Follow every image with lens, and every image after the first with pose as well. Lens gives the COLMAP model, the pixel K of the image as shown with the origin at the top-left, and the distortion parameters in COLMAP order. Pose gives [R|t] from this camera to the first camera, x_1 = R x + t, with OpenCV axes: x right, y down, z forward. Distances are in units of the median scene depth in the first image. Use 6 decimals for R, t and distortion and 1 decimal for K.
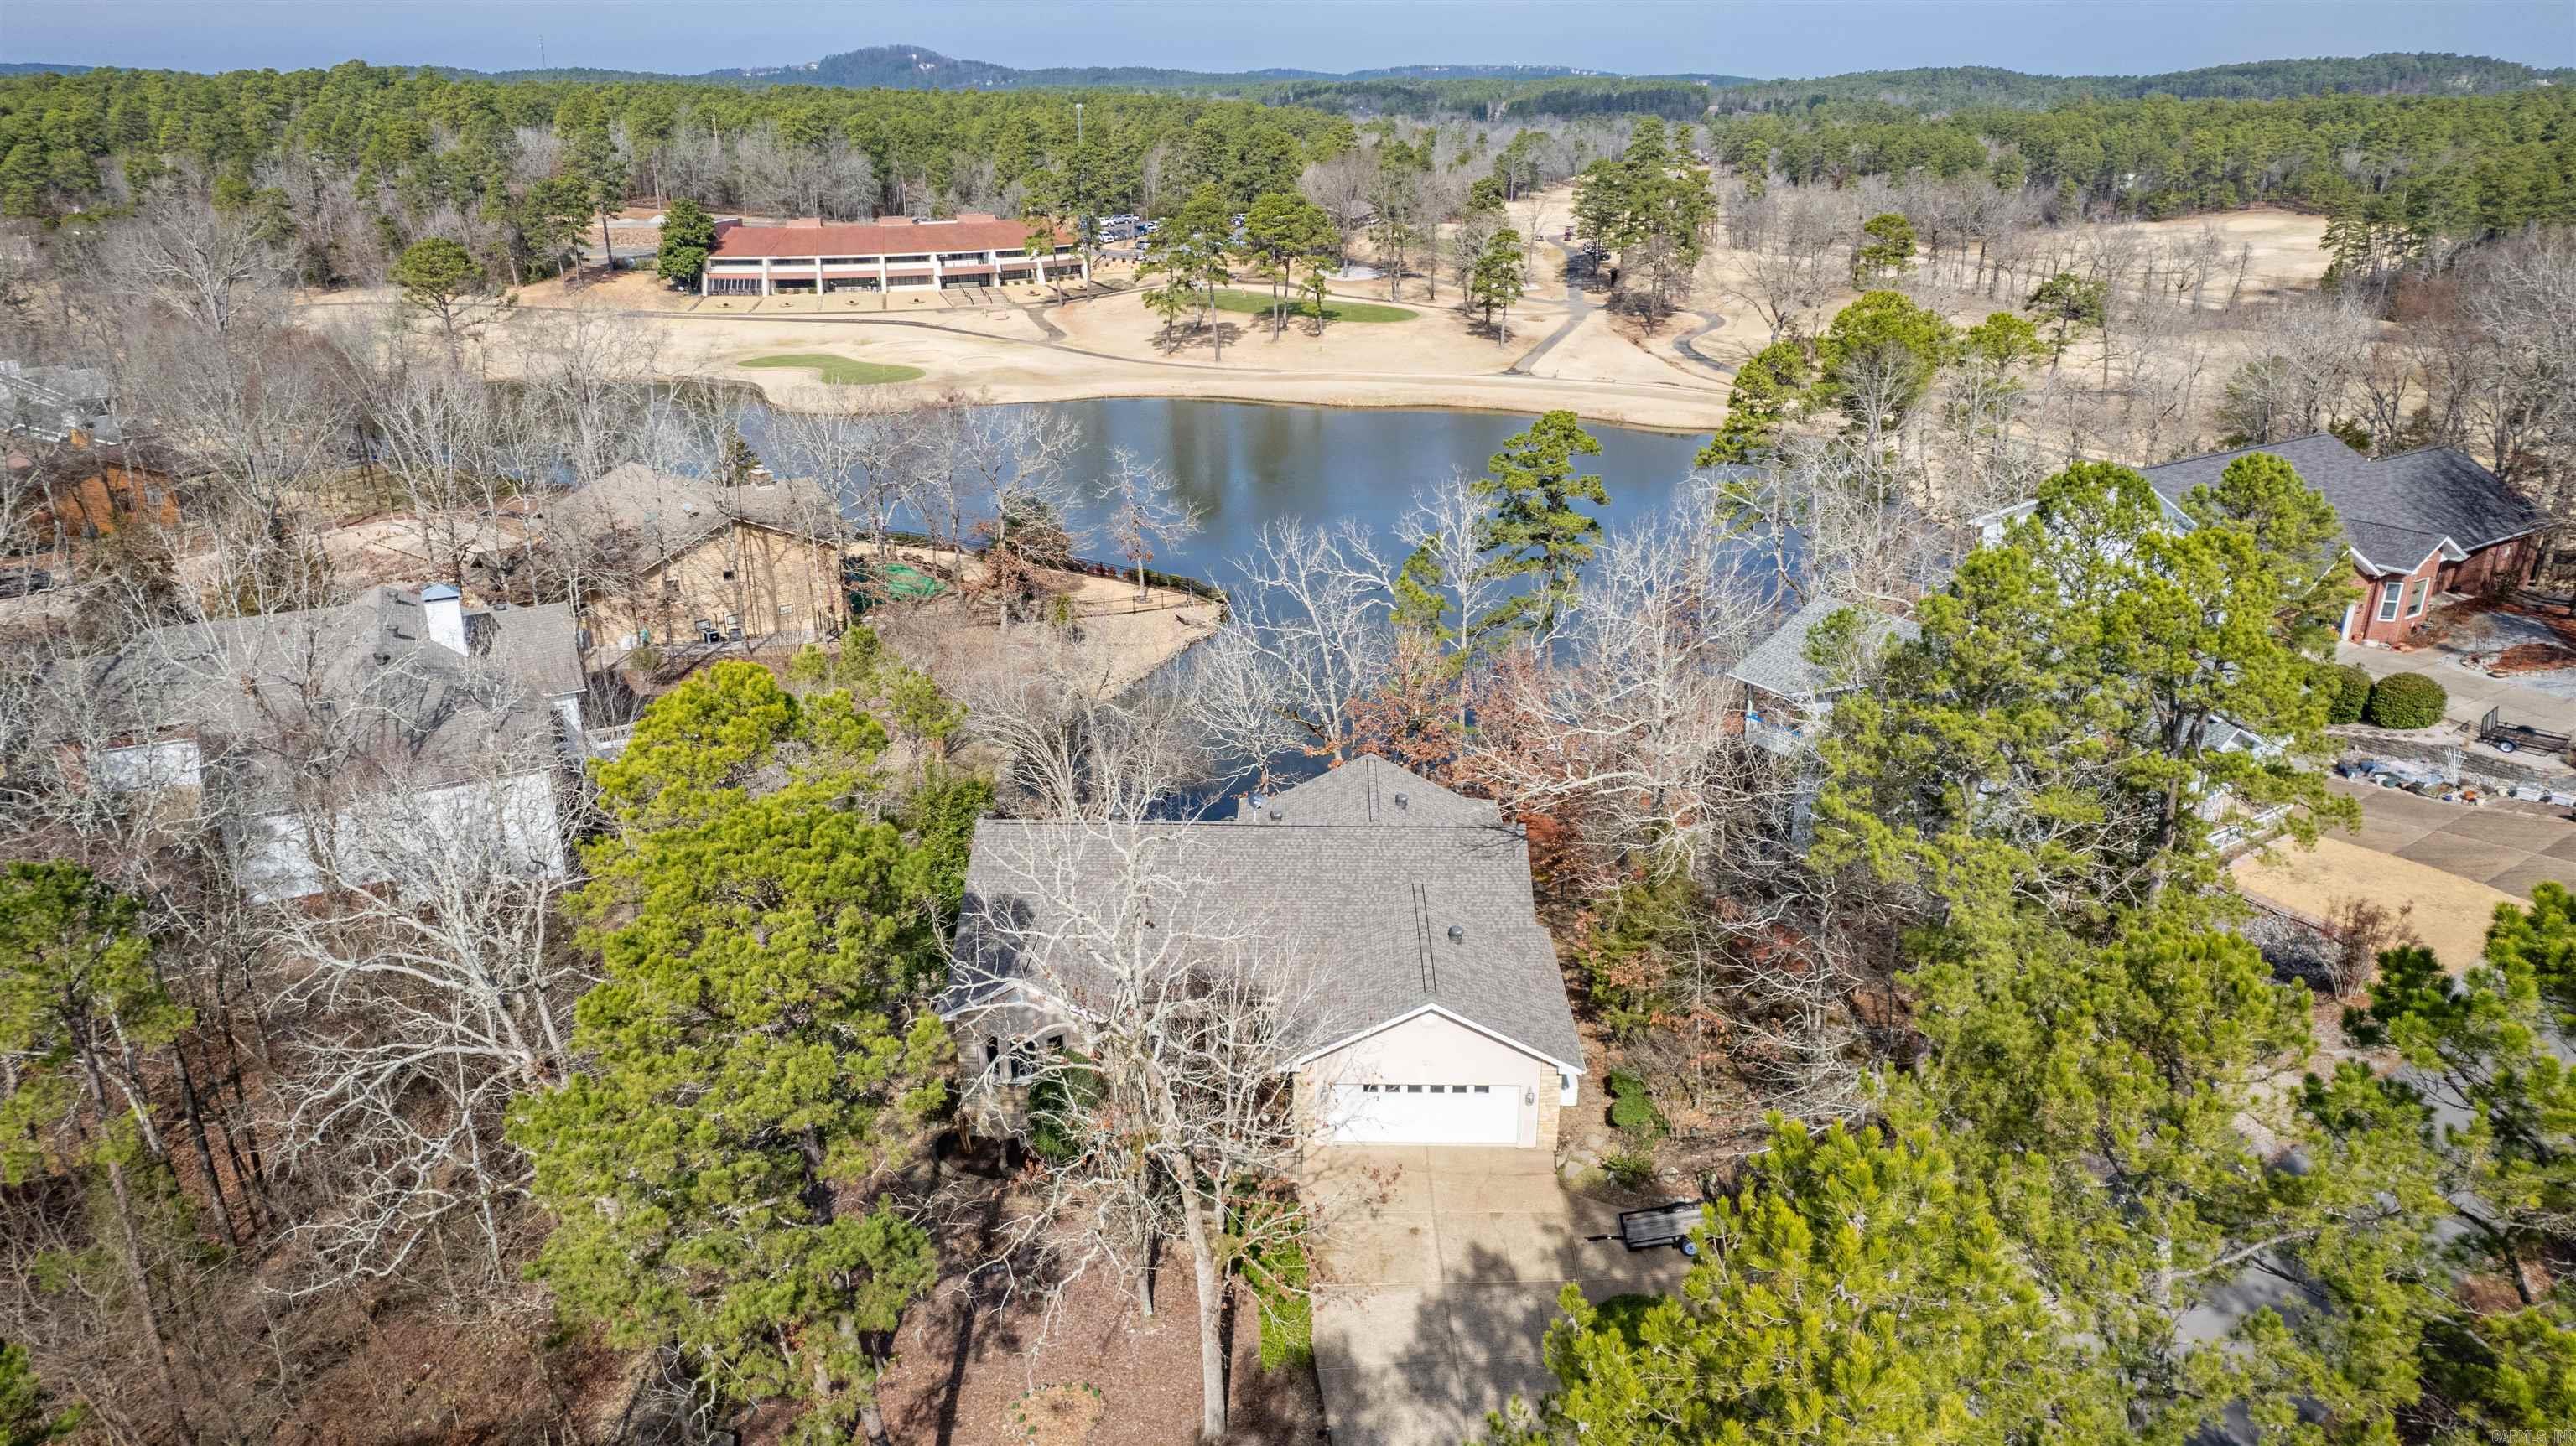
lens RADIAL K [[1658.7, 0, 1288.0], [0, 1658.7, 723.0], [0, 0, 1]] dist [-0.064510, 0.046665]
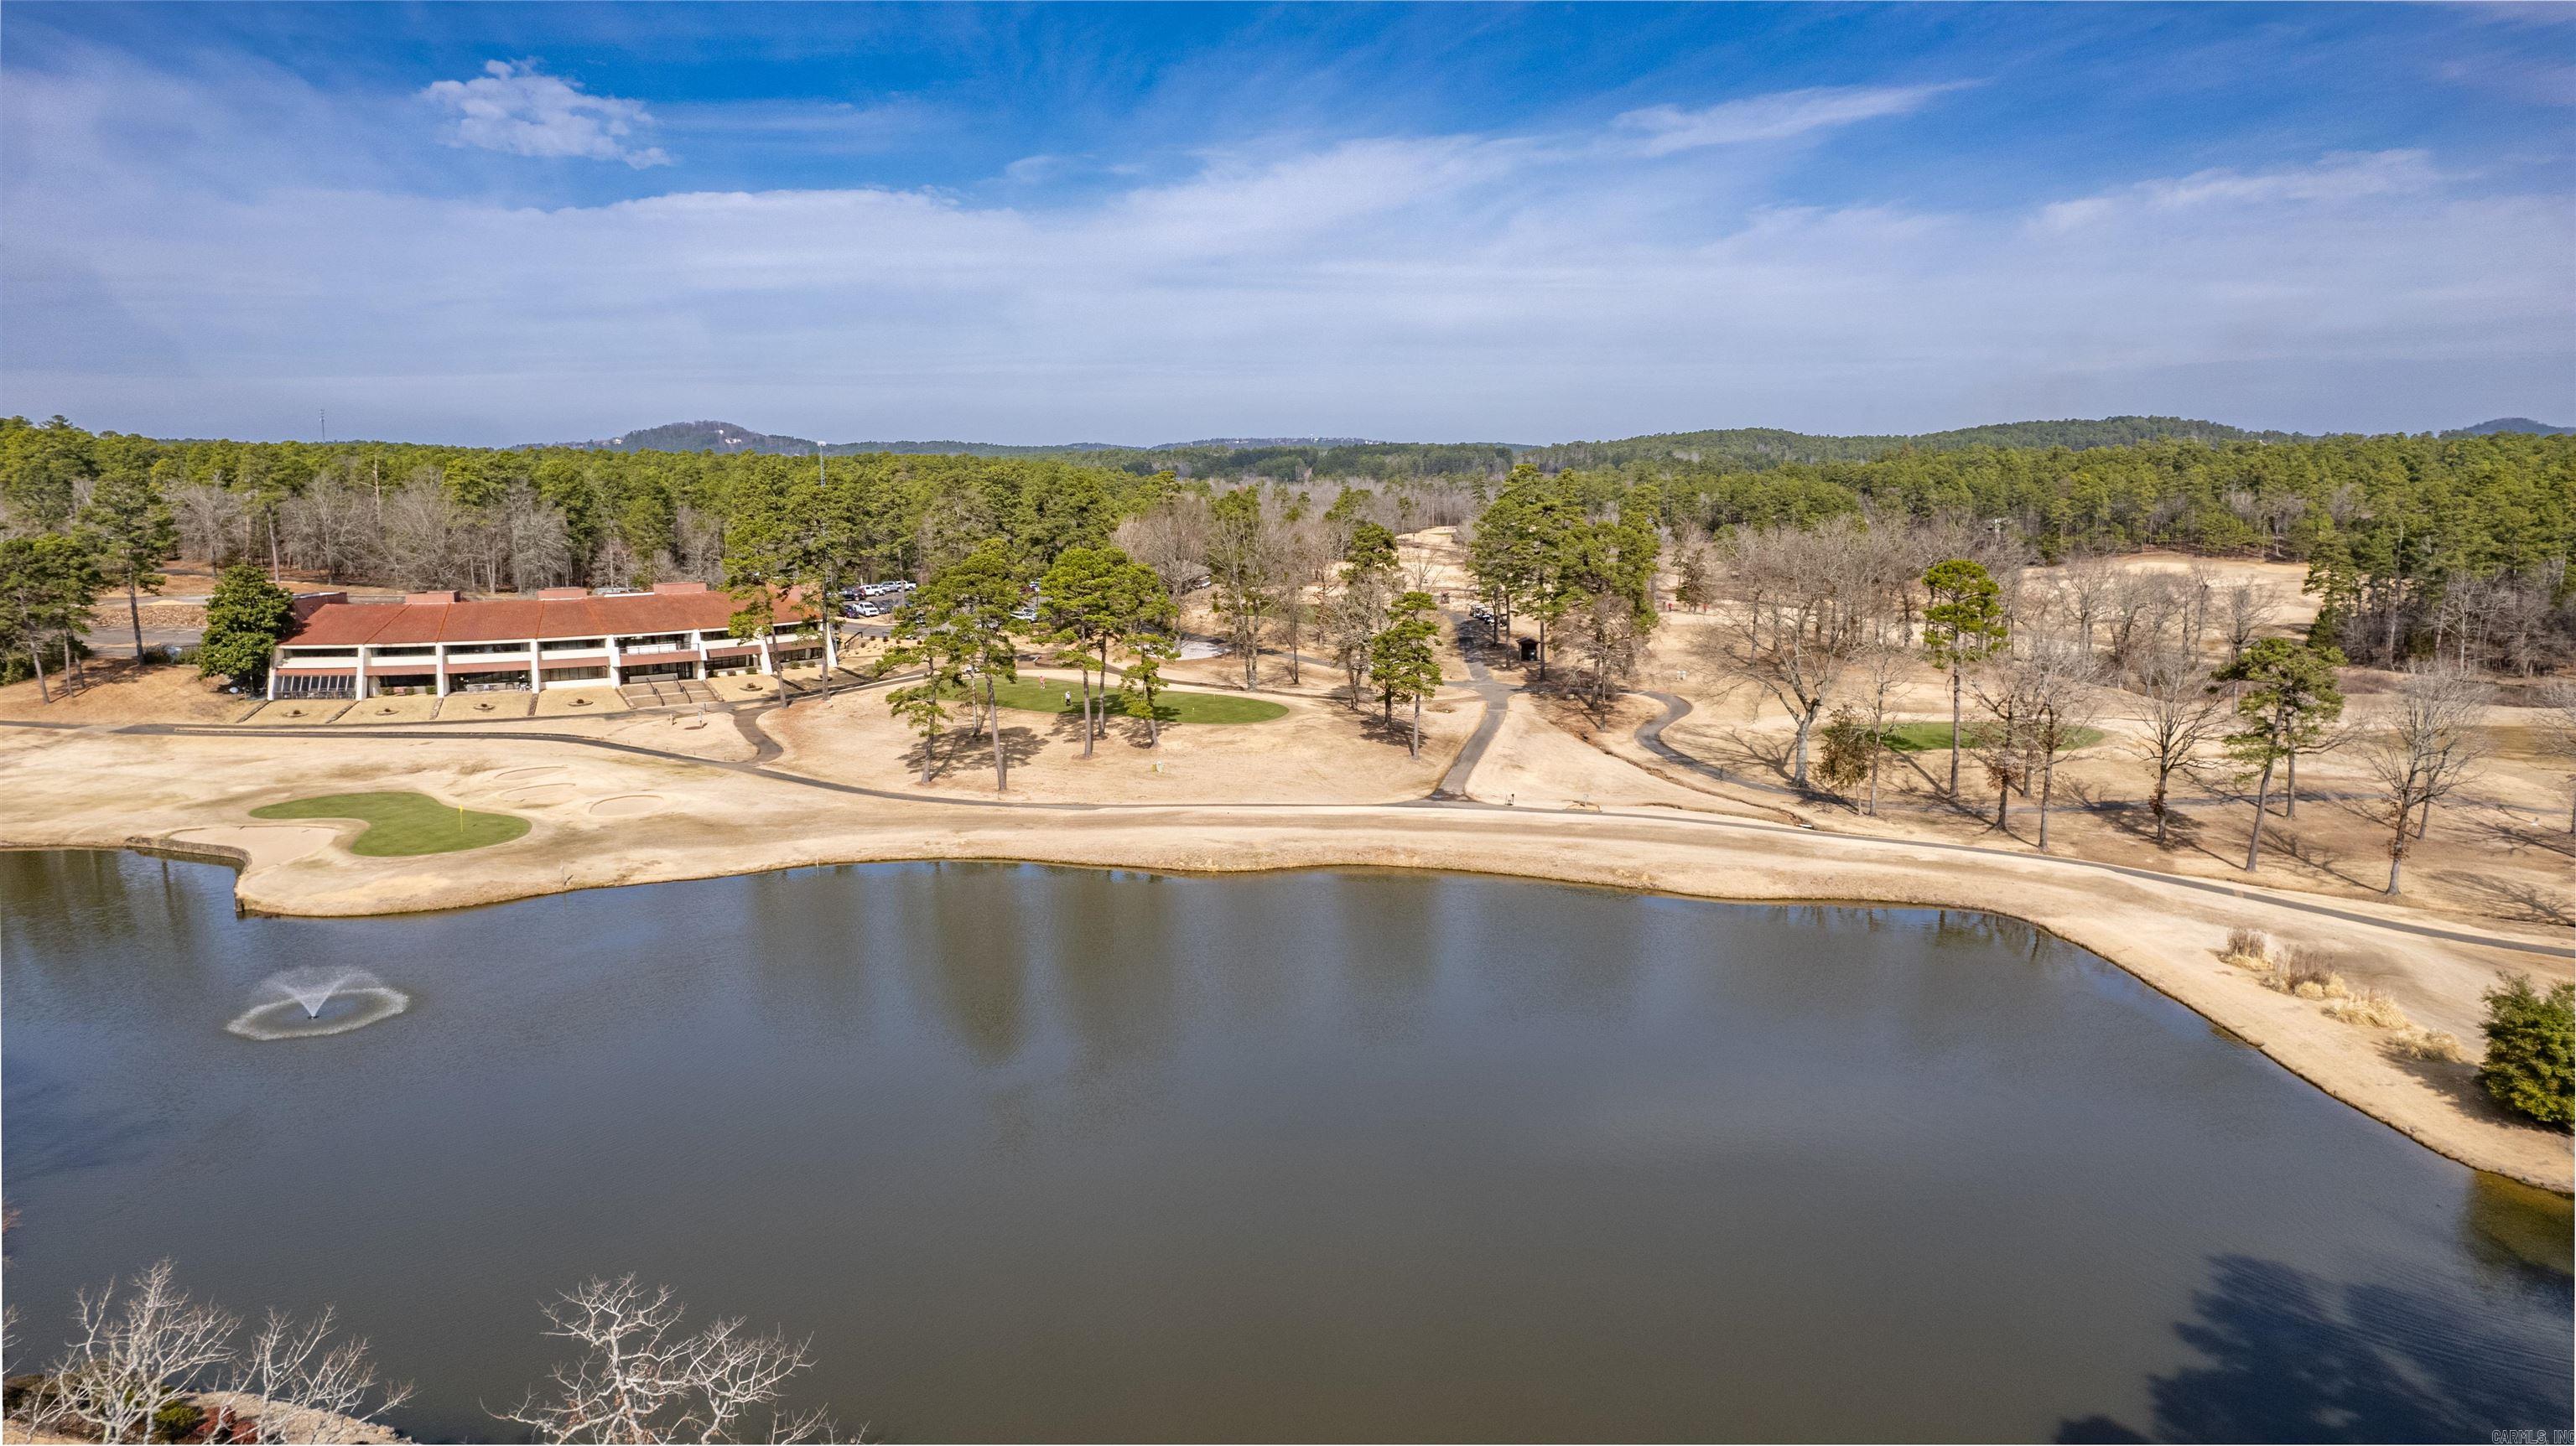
lens RADIAL K [[1658.7, 0, 1288.0], [0, 1658.7, 723.0], [0, 0, 1]] dist [-0.064510, 0.046665]
pose [[0.993381, -0.024061, 0.112320, -0.001968], [0.047123, 0.977109, -0.207454, -0.085848], [-0.104758, 0.211374, 0.971775, 0.280682]]
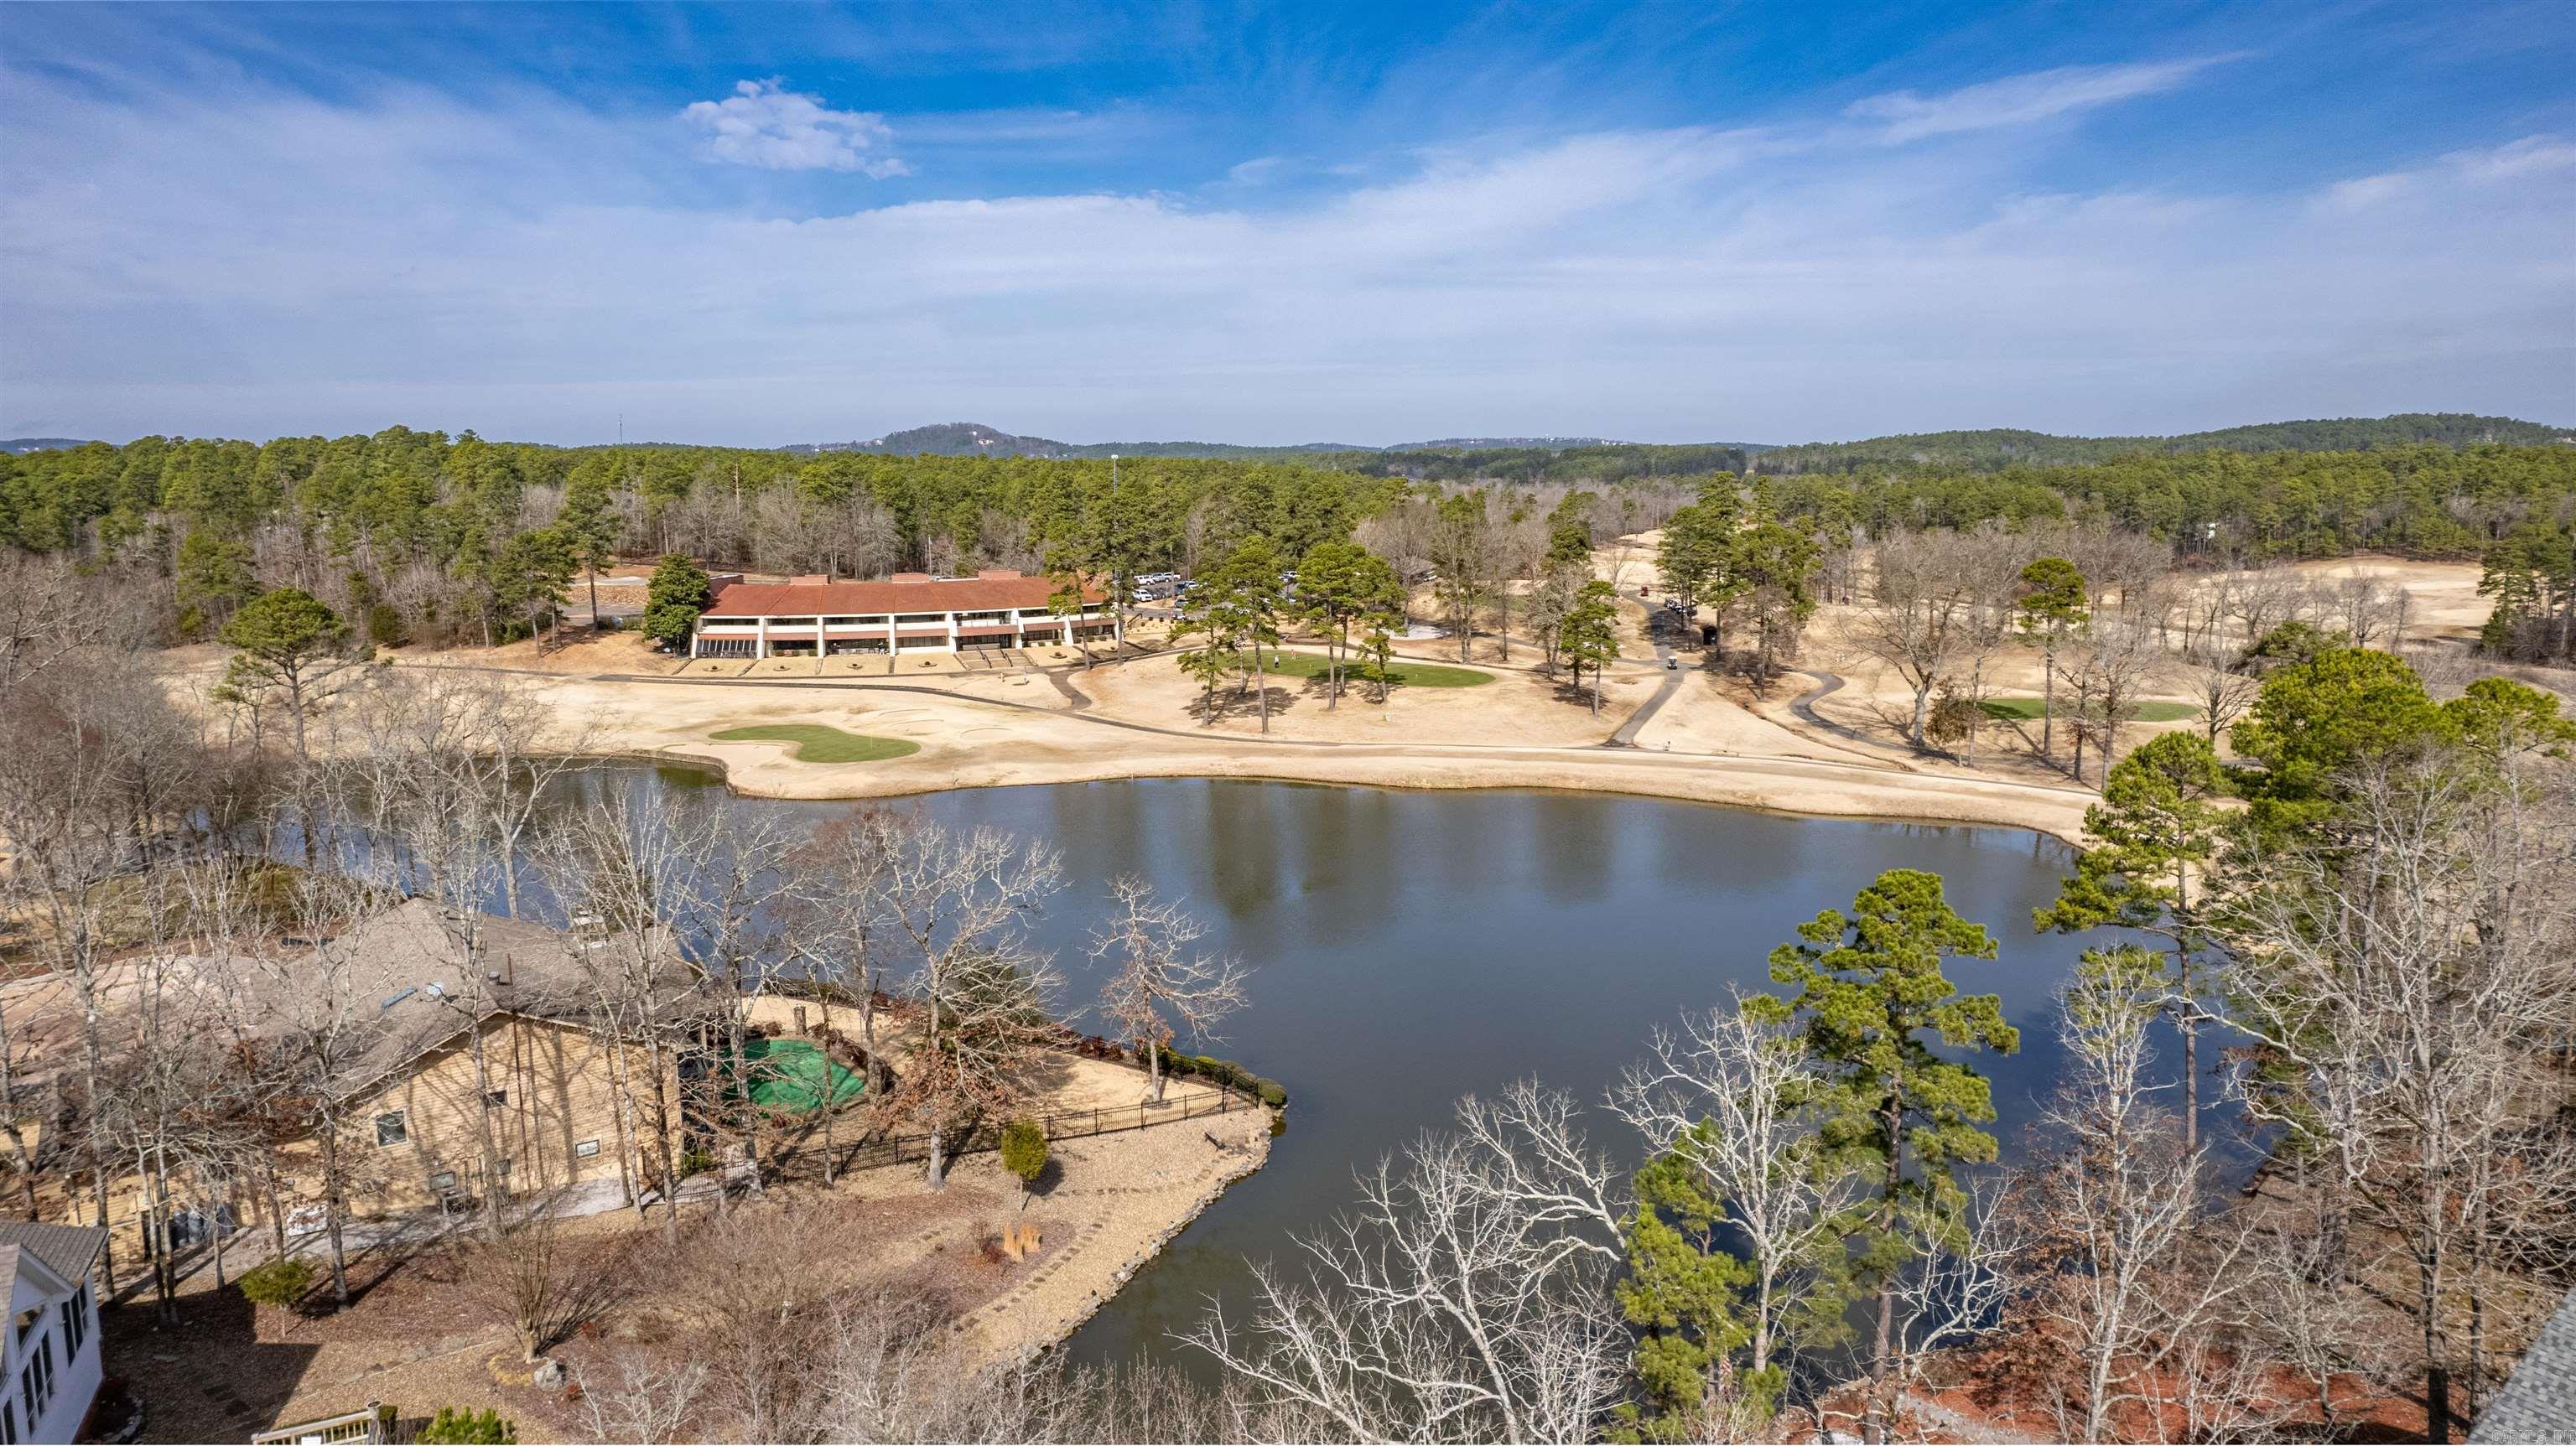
lens RADIAL K [[1658.7, 0, 1288.0], [0, 1658.7, 723.0], [0, 0, 1]] dist [-0.064510, 0.046665]
pose [[0.999654, -0.004113, -0.025968, -0.007129], [-0.001446, 0.977592, -0.210503, -0.036704], [0.026252, 0.210468, 0.977248, 0.136361]]
